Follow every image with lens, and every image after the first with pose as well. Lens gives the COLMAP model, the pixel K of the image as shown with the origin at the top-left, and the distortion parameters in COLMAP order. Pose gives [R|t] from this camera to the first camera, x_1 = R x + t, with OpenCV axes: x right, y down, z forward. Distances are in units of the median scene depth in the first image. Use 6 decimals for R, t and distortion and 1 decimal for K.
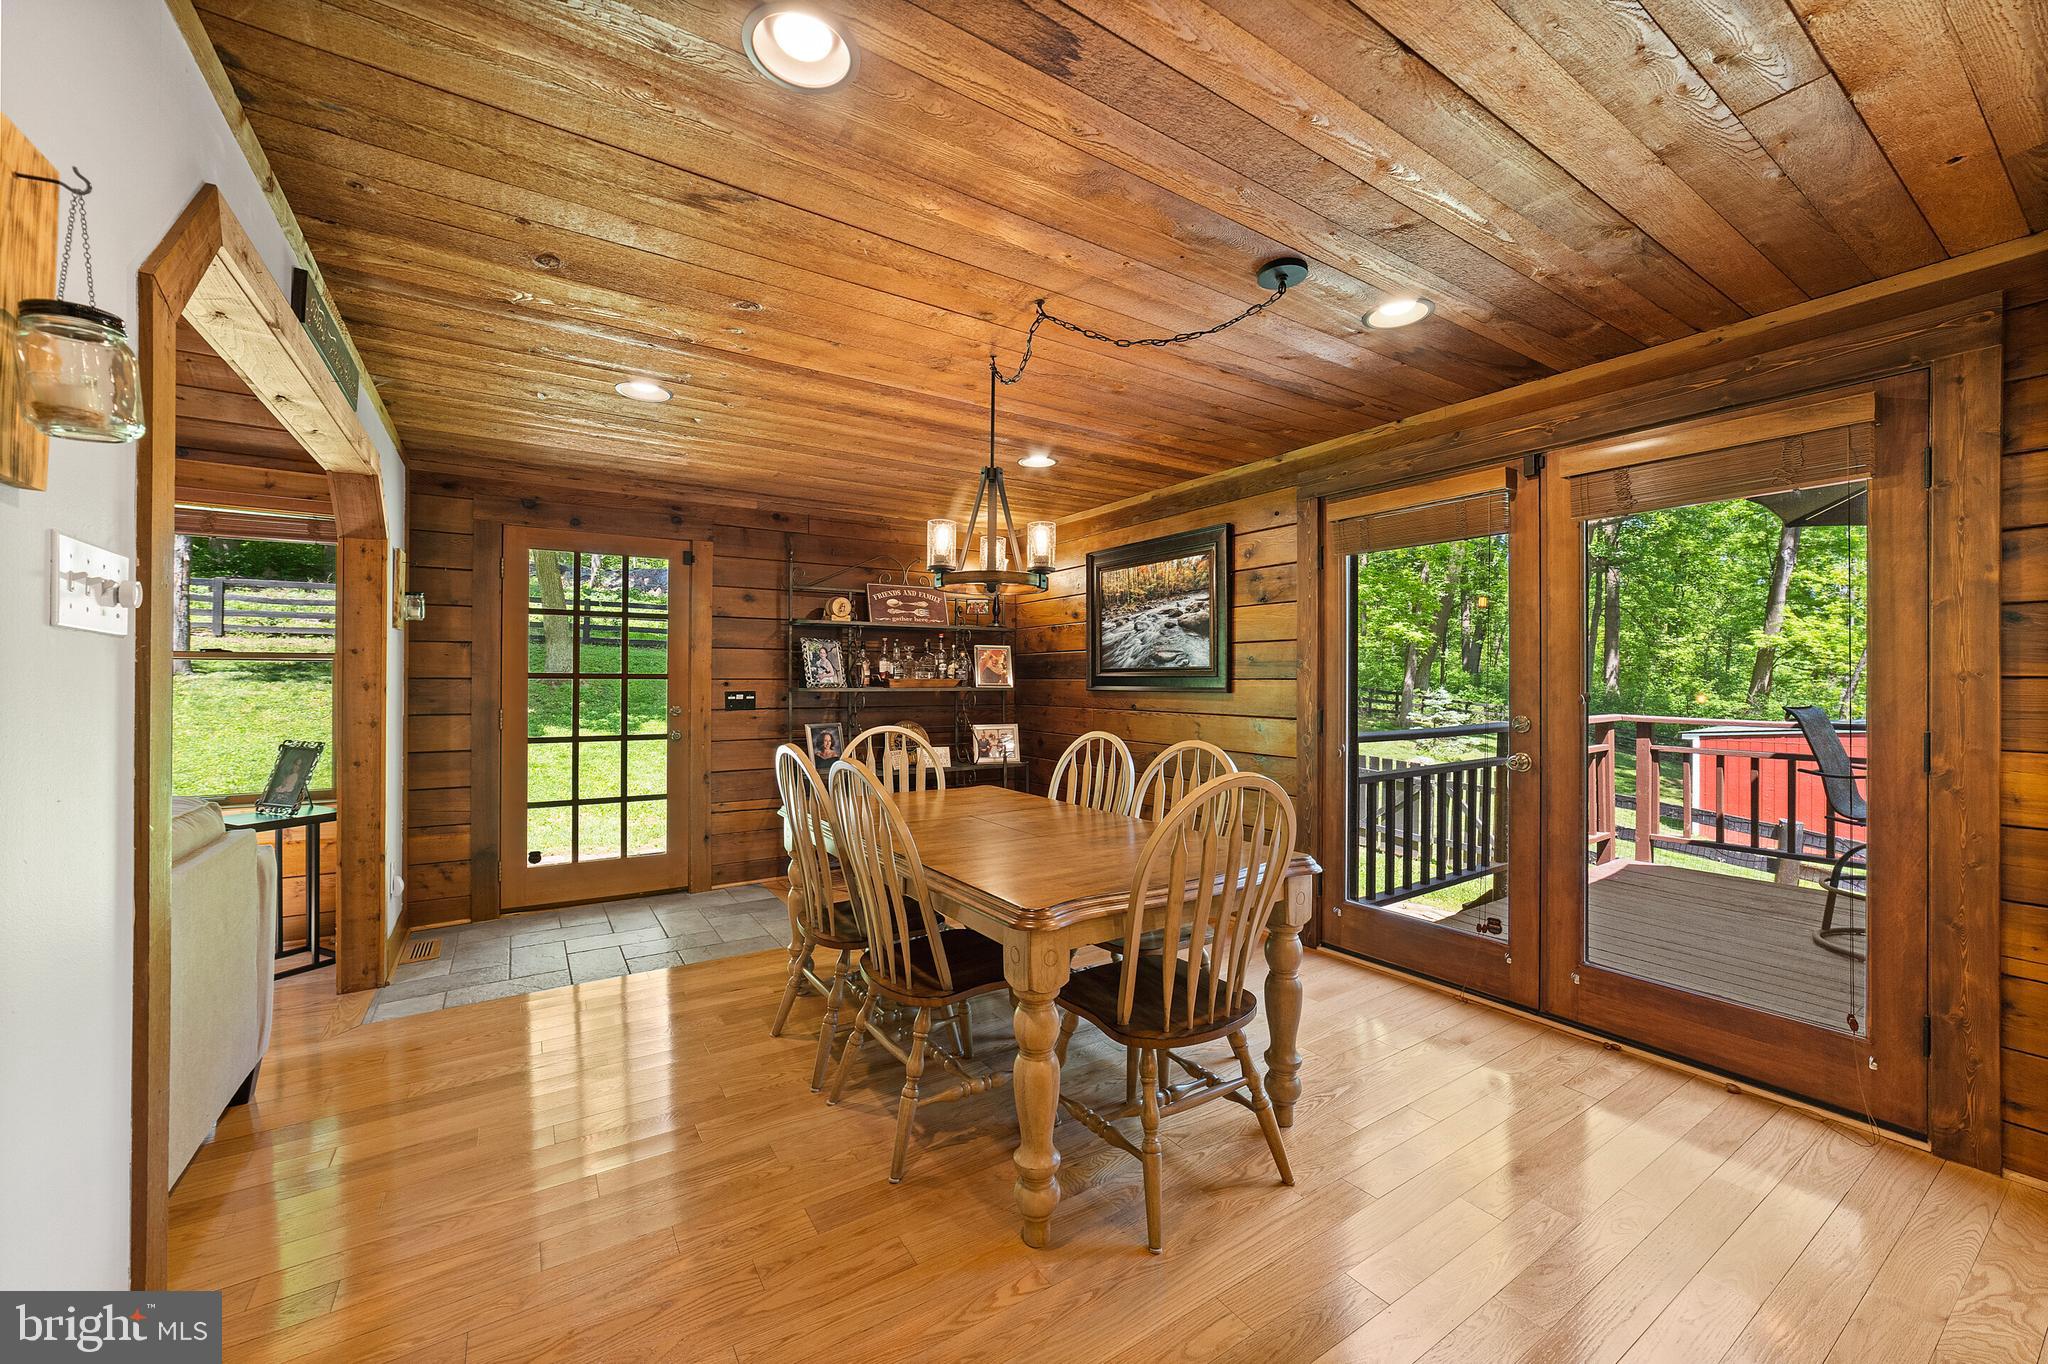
lens RADIAL K [[779.0, 0, 1017.4], [0, 779.0, 673.4], [0, 0, 1]] dist [-0.006144, 0.000734]
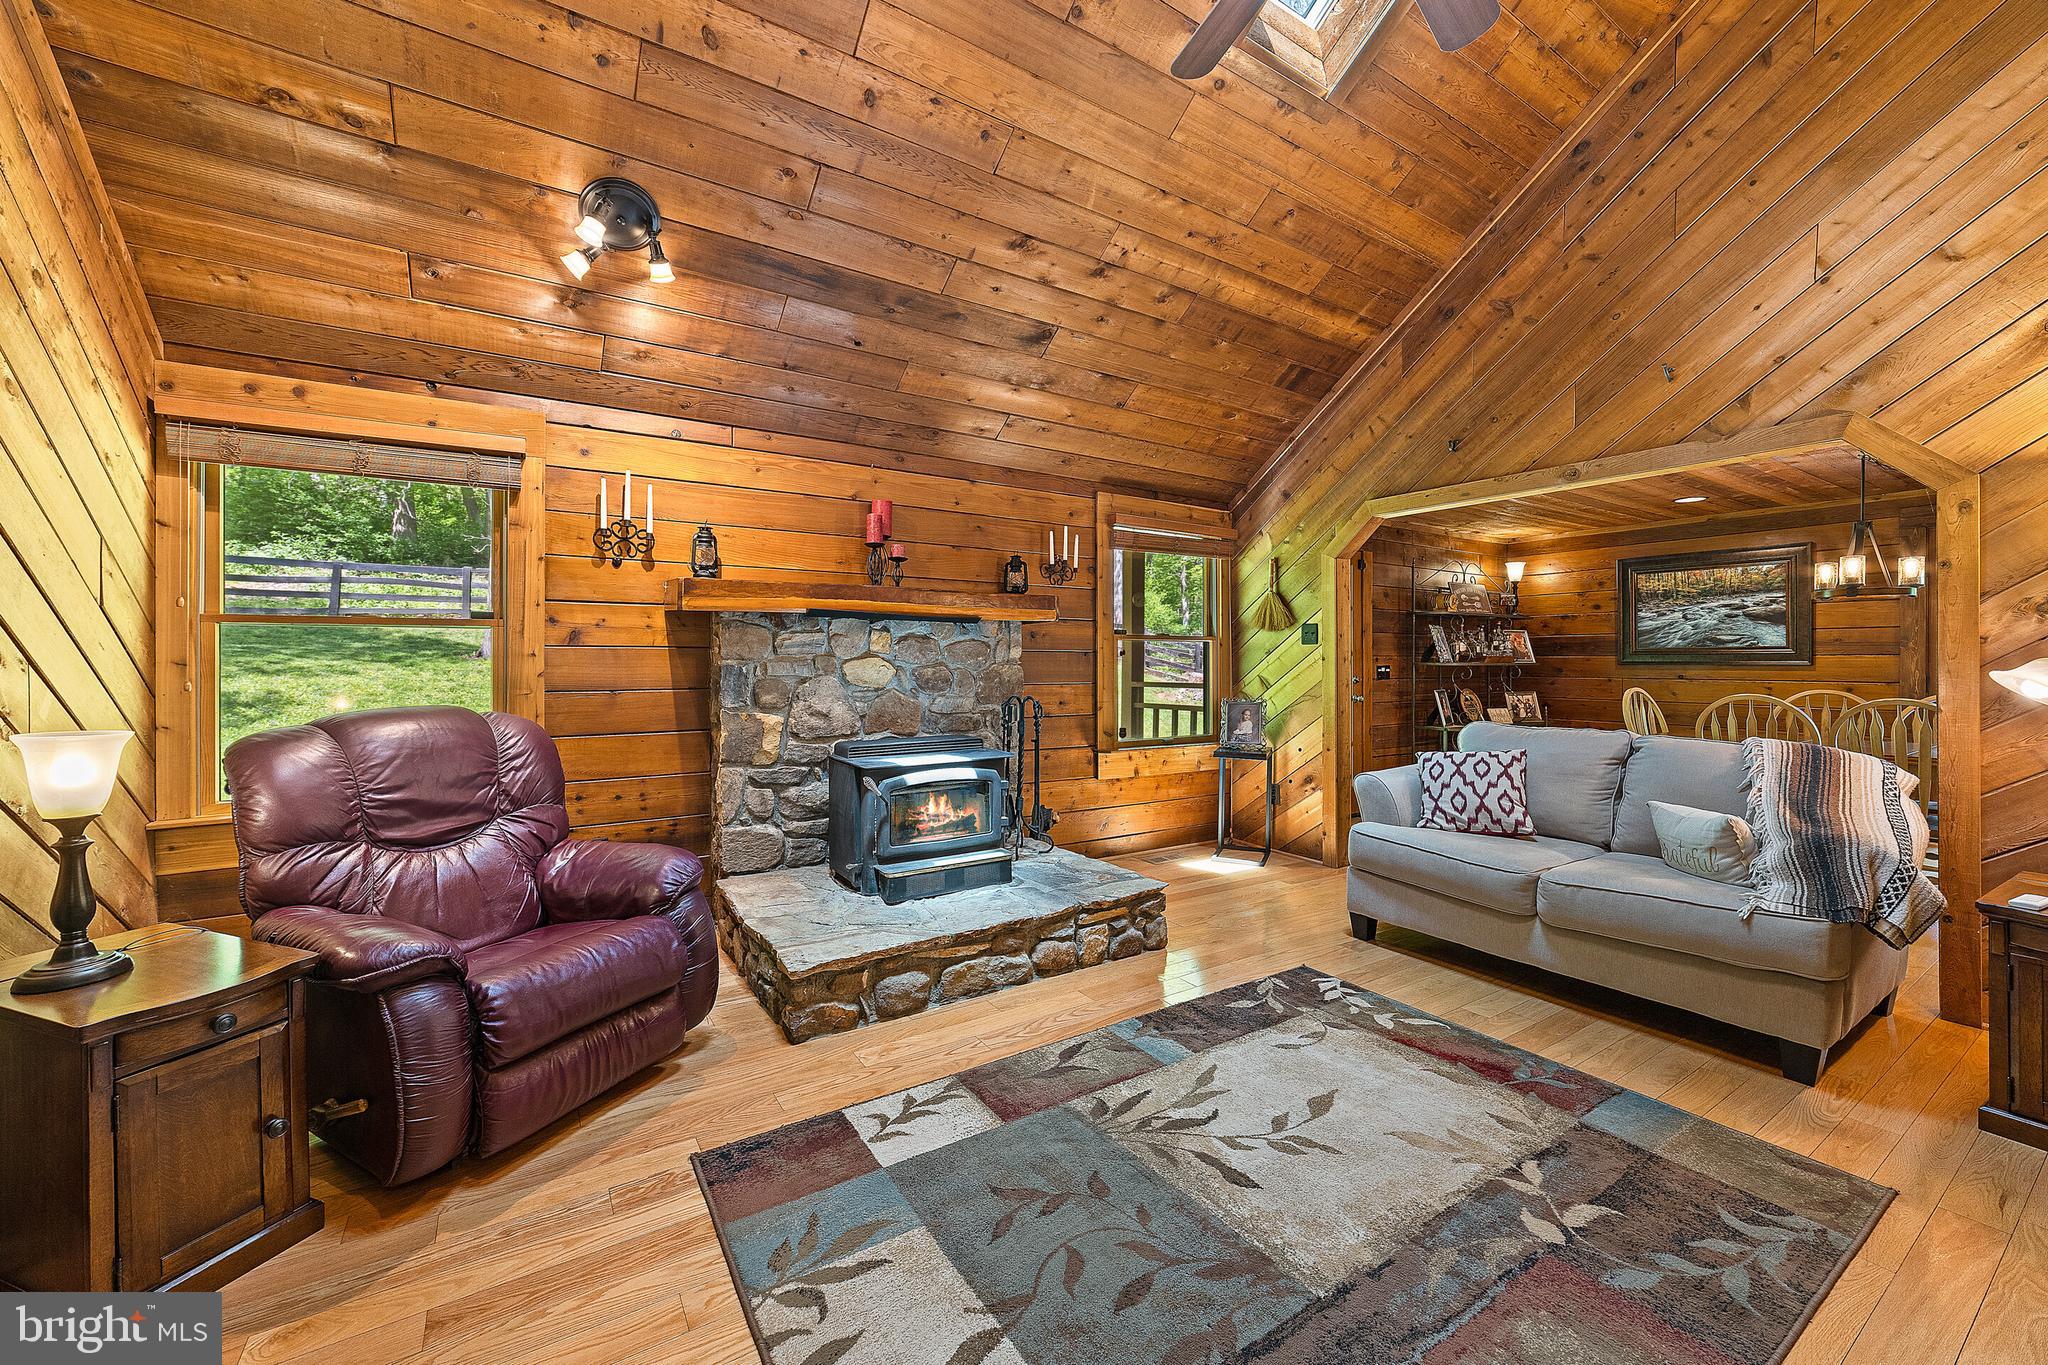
lens RADIAL K [[779.0, 0, 1034.0], [0, 779.0, 665.3], [0, 0, 1]] dist [-0.006144, 0.000734]
pose [[0.999848, -0.000028, 0.017457, -0.999025], [-0.000208, 0.999908, 0.013532, 0.005724], [-0.017456, -0.013533, 0.999756, -0.305661]]
